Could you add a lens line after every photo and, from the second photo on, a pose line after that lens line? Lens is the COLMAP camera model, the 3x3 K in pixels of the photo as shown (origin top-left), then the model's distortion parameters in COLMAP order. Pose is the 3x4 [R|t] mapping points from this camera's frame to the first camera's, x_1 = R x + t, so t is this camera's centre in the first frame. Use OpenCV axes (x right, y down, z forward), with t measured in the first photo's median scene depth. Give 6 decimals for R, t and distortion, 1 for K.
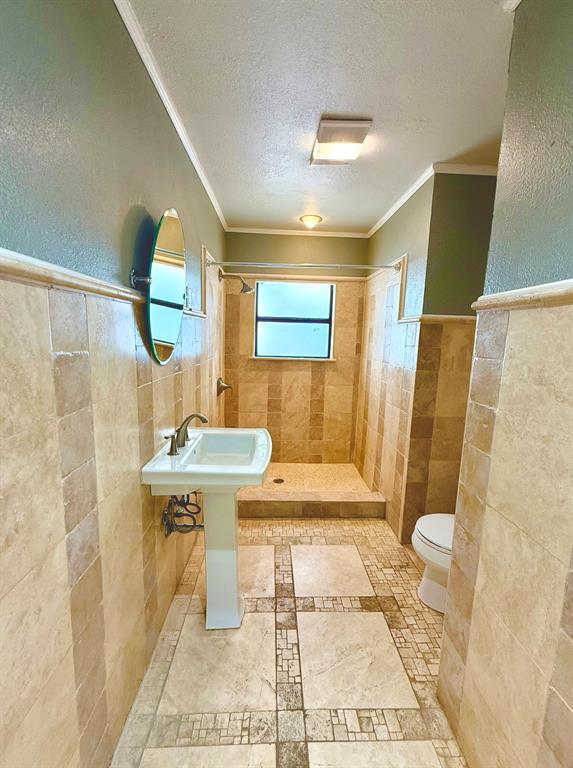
lens RADIAL K [[308.4, 0, 286.9], [0, 308.4, 381.0], [0, 0, 1]] dist [0.000310, 0.000426]
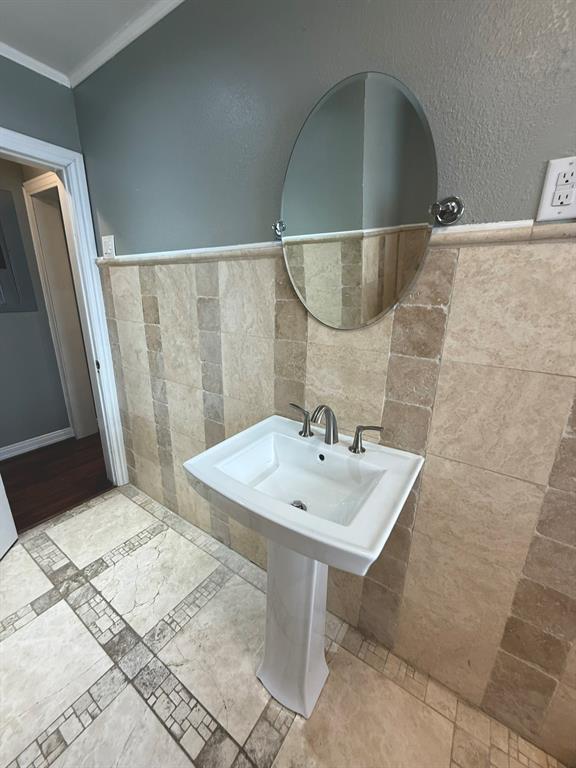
lens RADIAL K [[308.4, 0, 291.4], [0, 308.4, 382.5], [0, 0, 1]] dist [0.000310, 0.000426]
pose [[-0.580454, 0.188406, -0.792197, 0.121103], [-0.156611, 0.928872, 0.335663, -0.069775], [0.799091, 0.318904, -0.509661, 0.553390]]
